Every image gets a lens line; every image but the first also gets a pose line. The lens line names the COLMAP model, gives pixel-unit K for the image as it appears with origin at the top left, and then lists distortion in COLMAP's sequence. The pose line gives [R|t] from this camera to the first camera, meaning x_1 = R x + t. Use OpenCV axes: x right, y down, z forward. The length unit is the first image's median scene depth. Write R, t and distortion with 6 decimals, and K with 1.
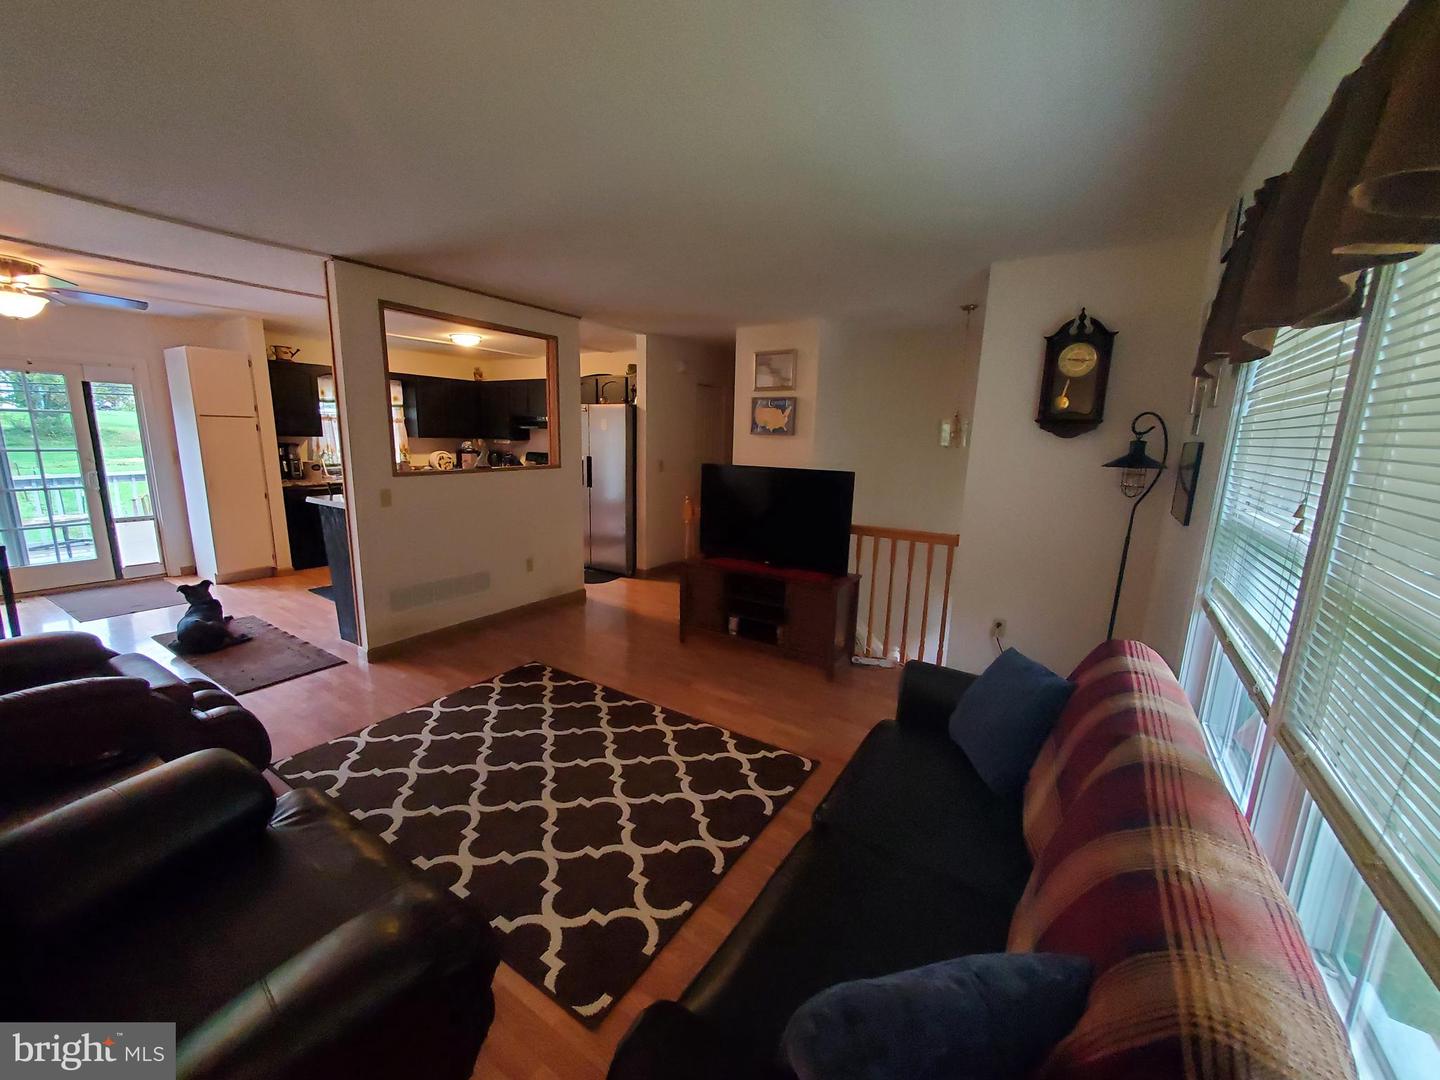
lens RADIAL K [[570.3, 0, 707.1], [0, 570.3, 540.8], [0, 0, 1]] dist [0.001921, -0.000062]
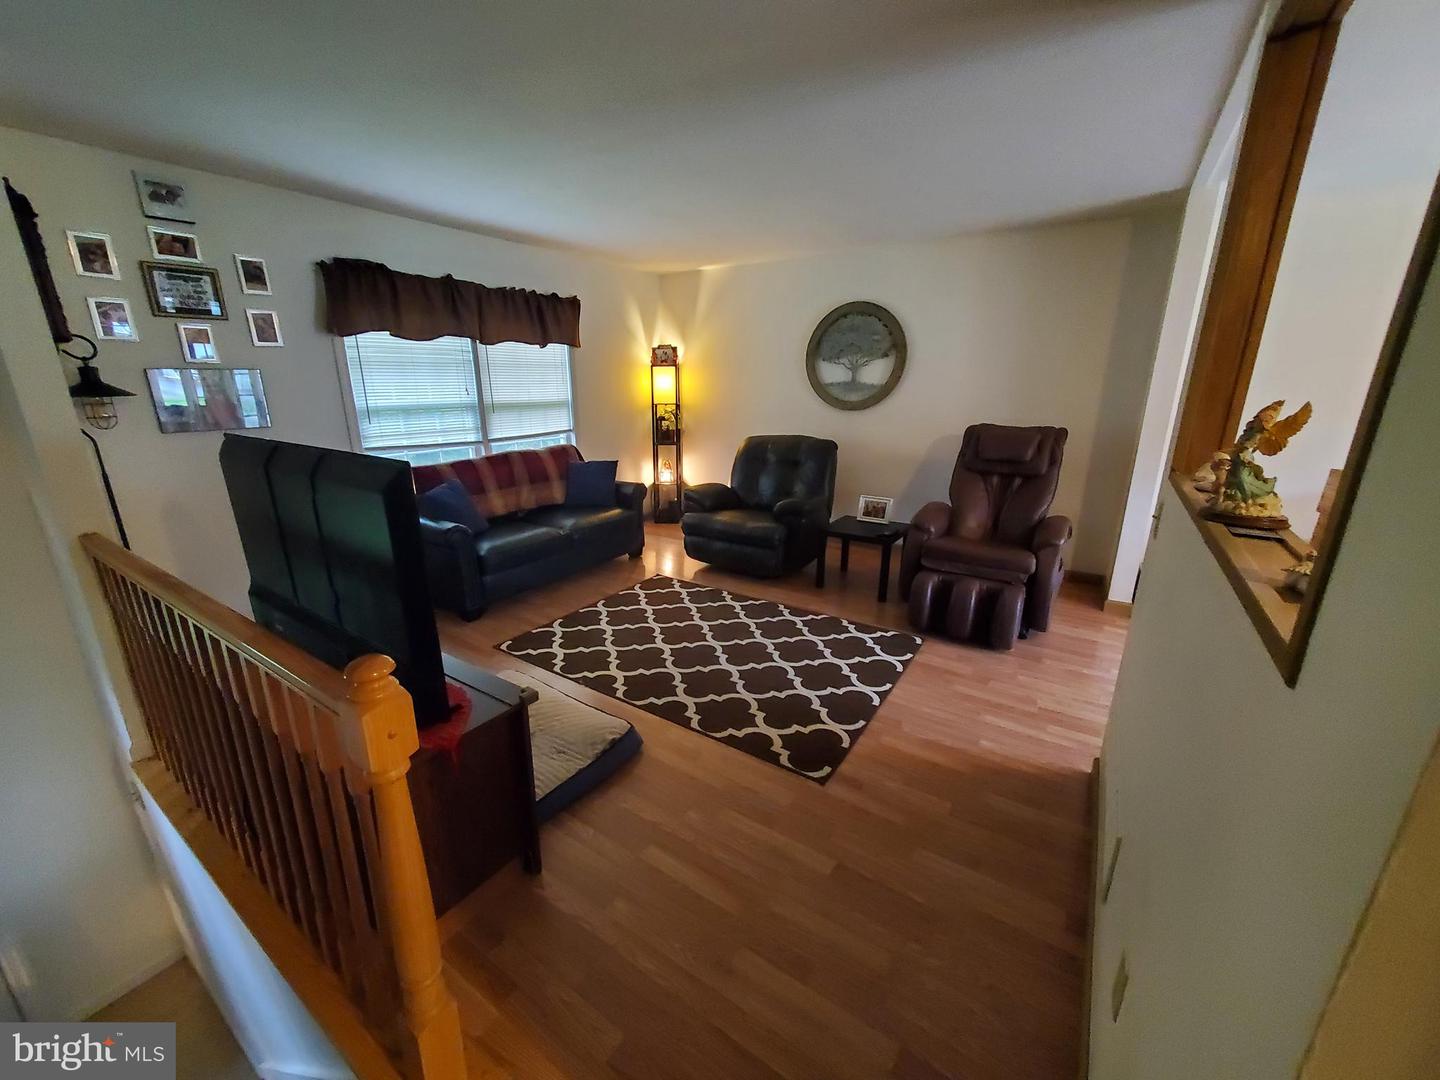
lens RADIAL K [[570.3, 0, 707.1], [0, 570.3, 540.8], [0, 0, 1]] dist [0.001921, -0.000062]
pose [[-0.999697, -0.023928, 0.005833, -0.193126], [-0.018743, 0.892806, 0.450051, -0.273622], [-0.015977, 0.449805, -0.892984, 1.472825]]
